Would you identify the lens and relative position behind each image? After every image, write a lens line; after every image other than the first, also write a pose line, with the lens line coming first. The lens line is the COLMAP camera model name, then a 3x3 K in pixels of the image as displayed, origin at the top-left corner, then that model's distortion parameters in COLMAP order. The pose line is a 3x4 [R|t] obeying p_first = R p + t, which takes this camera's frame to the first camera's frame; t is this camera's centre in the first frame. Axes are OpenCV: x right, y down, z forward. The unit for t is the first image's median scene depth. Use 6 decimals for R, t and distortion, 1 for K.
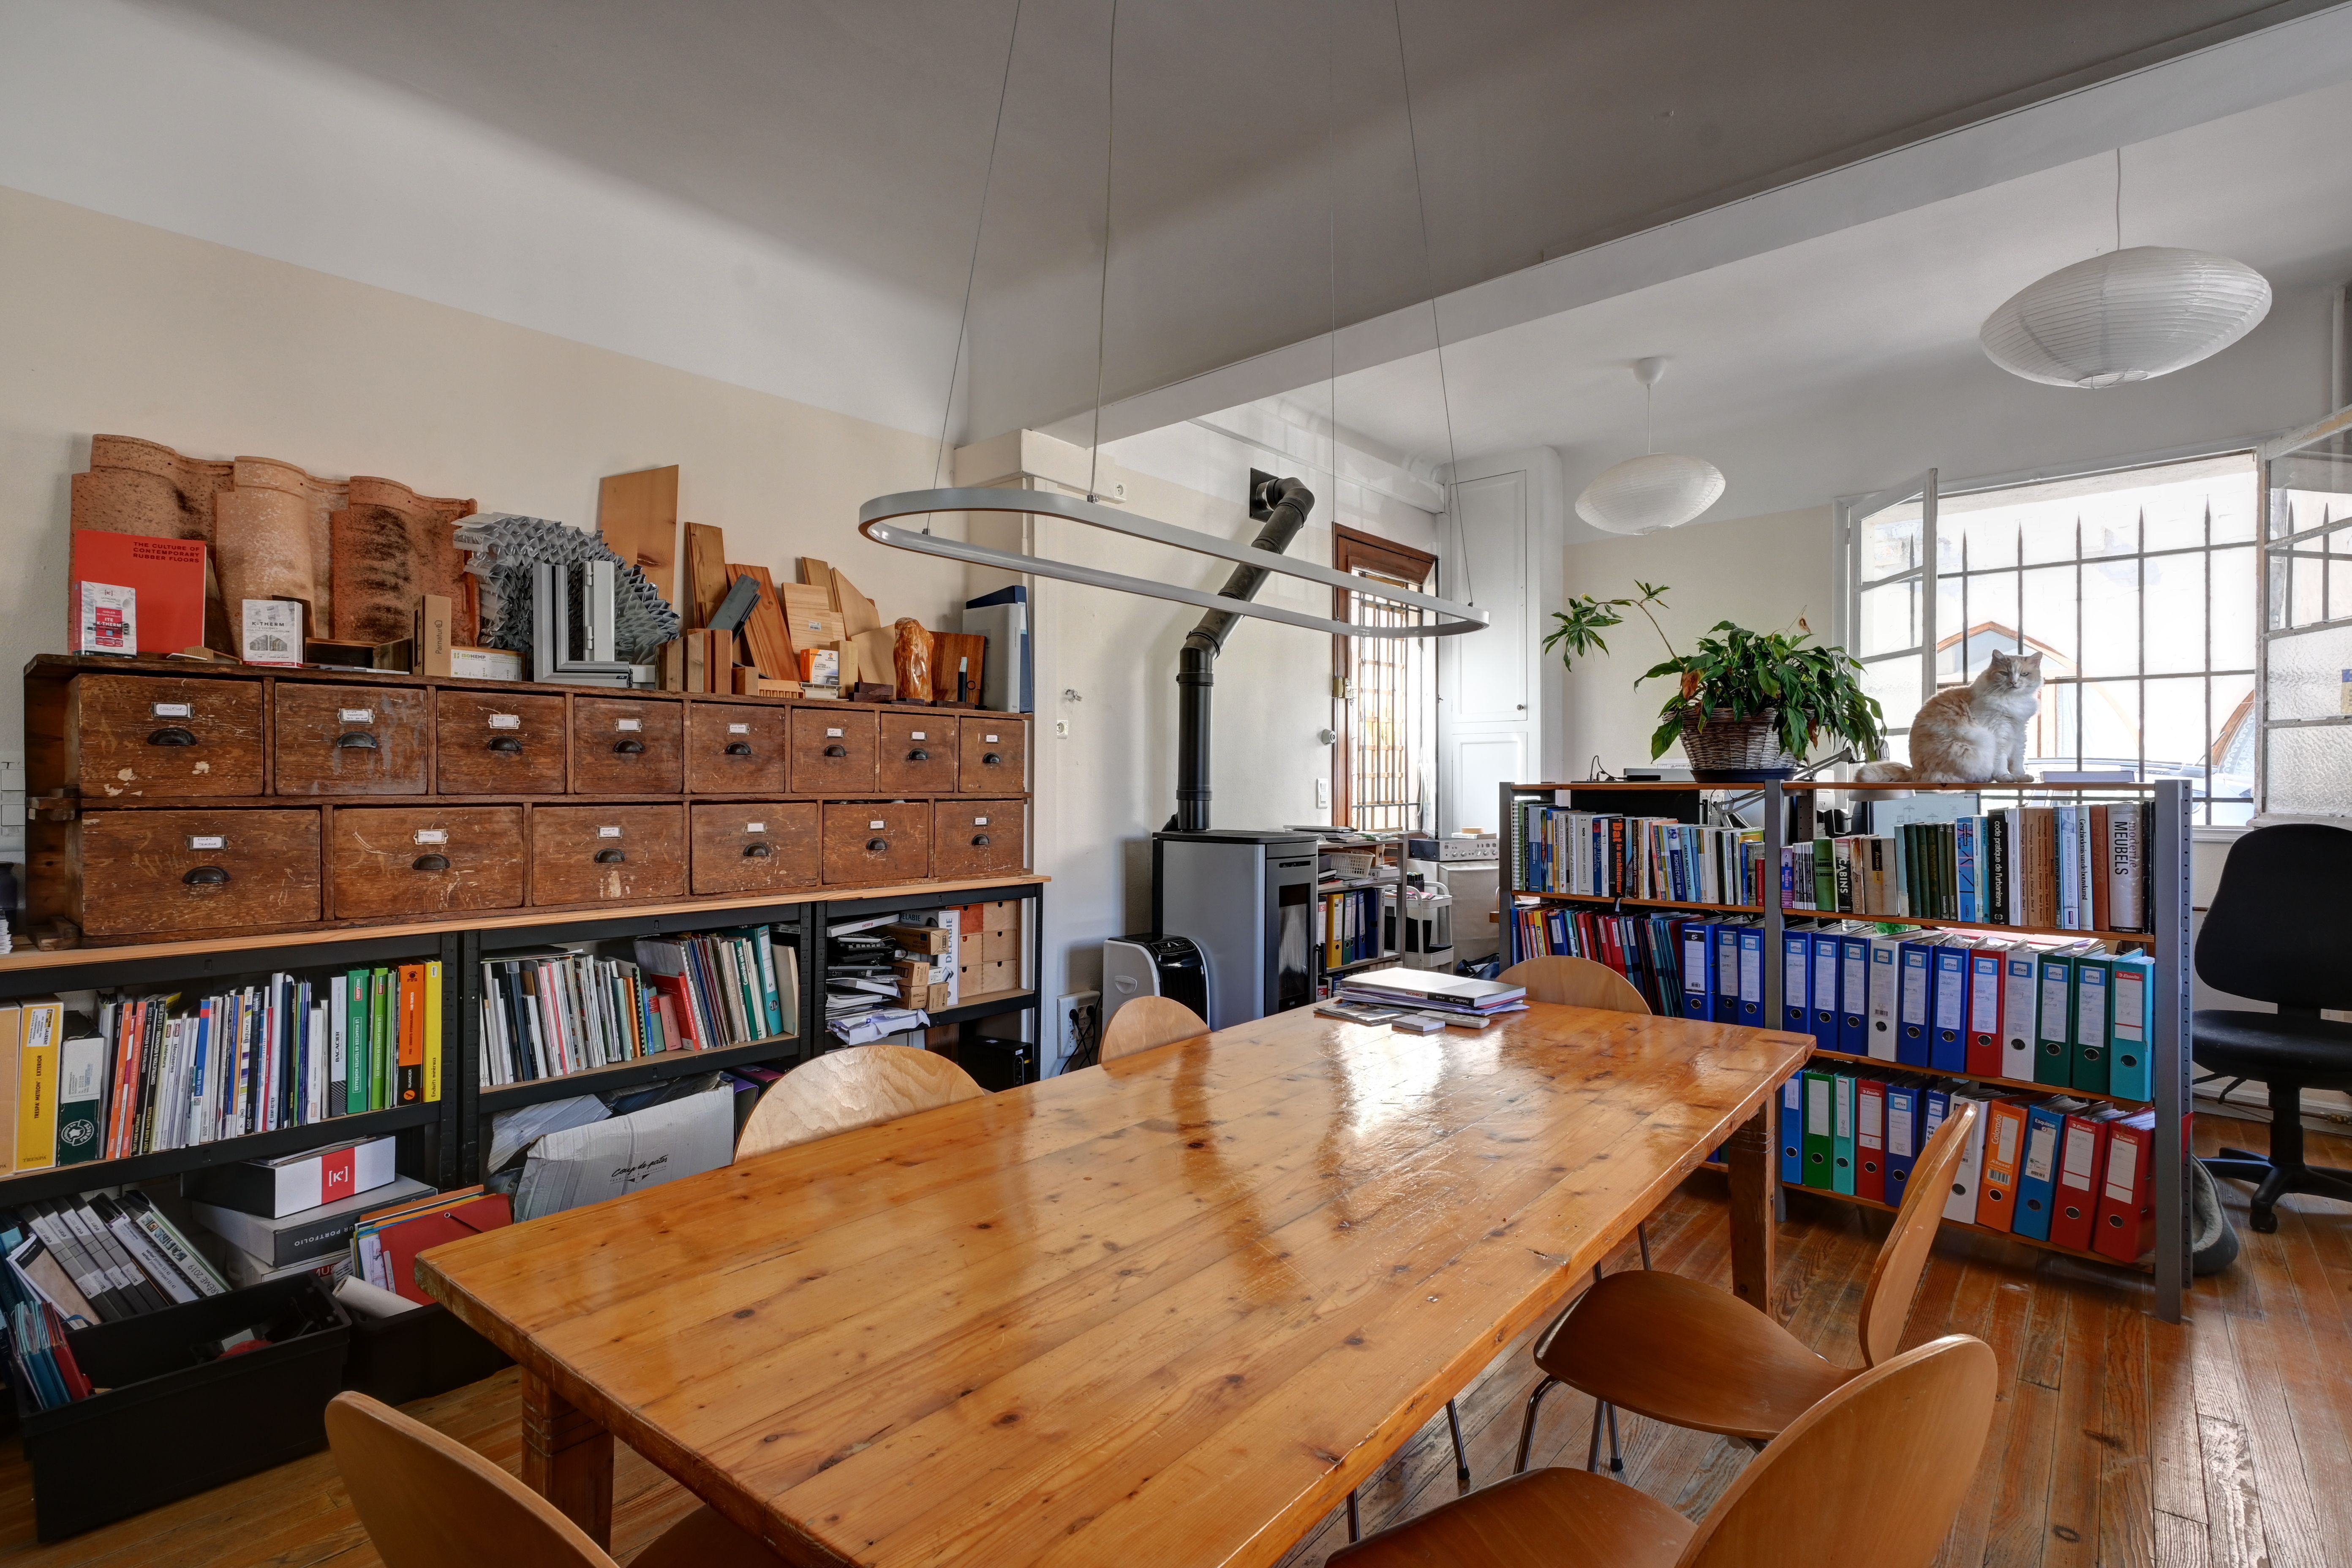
lens RADIAL K [[1154.4, 0, 1176.0], [0, 1154.4, 784.0], [0, 0, 1]] dist [0.001338, -0.000112]
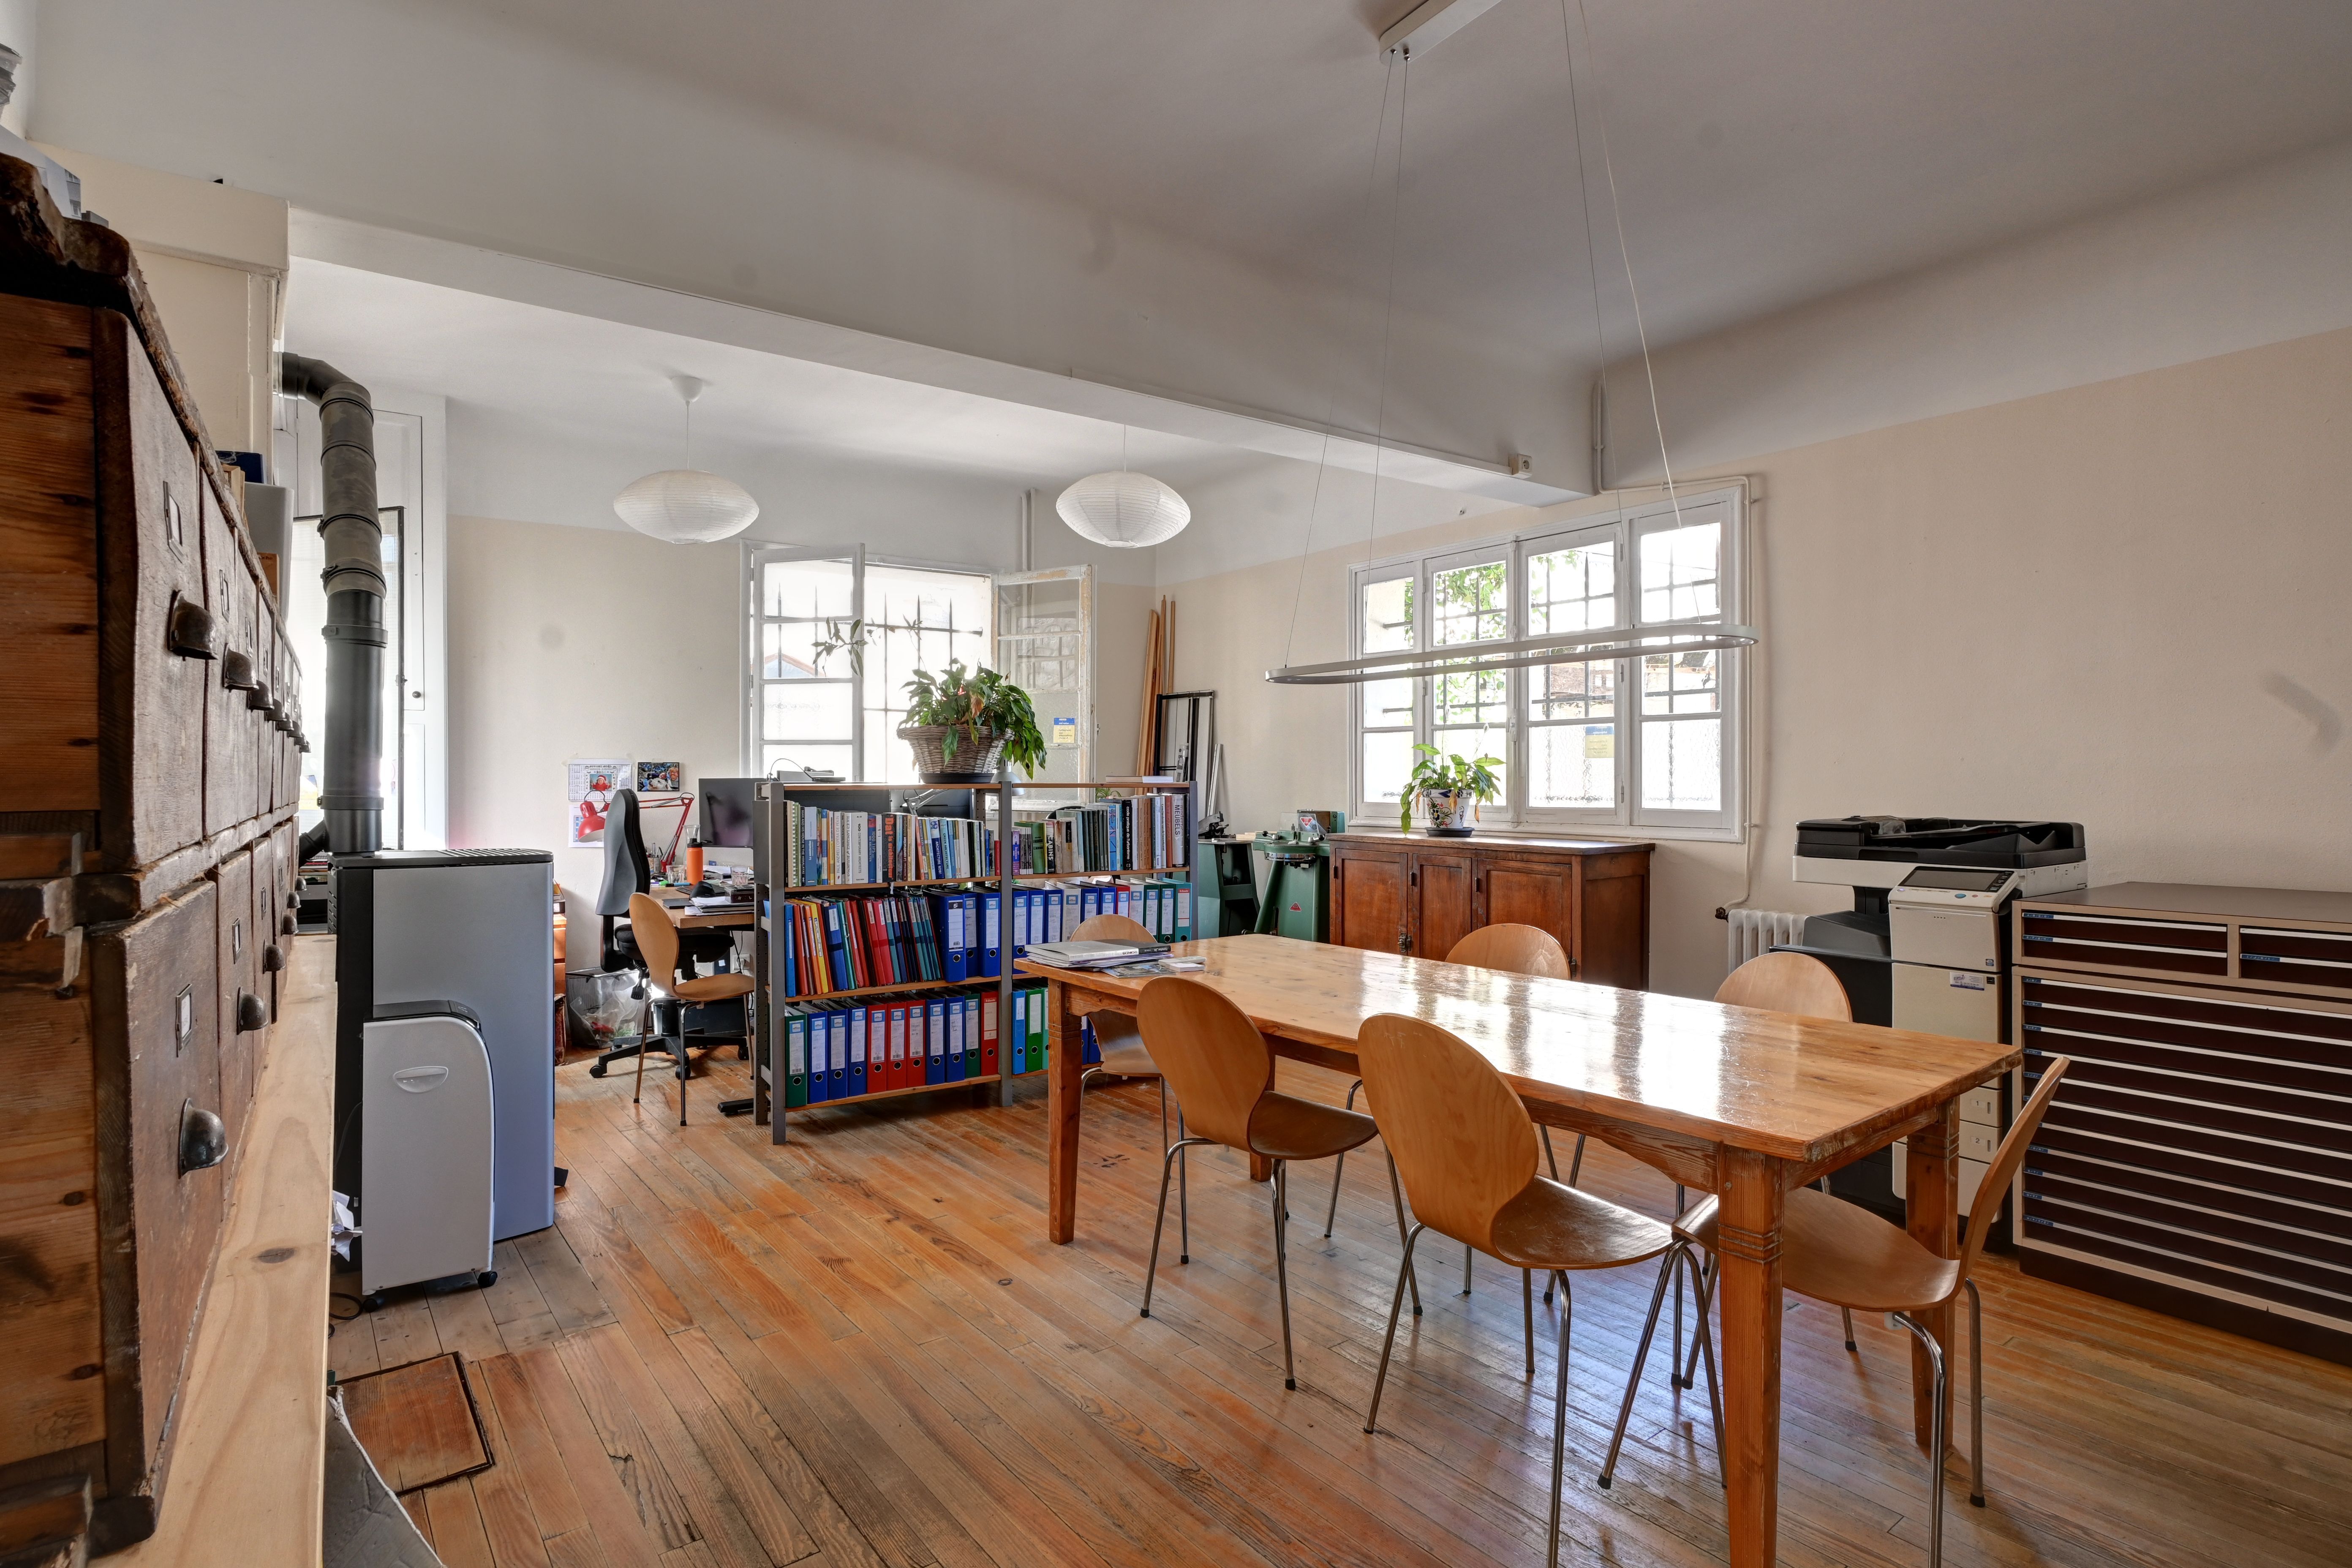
lens RADIAL K [[1154.4, 0, 1176.0], [0, 1154.4, 784.0], [0, 0, 1]] dist [0.001338, -0.000112]
pose [[0.216608, -0.006516, 0.976237, -0.710026], [-0.001014, 0.999976, 0.006899, -0.009370], [-0.976258, -0.002485, 0.216596, 0.477438]]
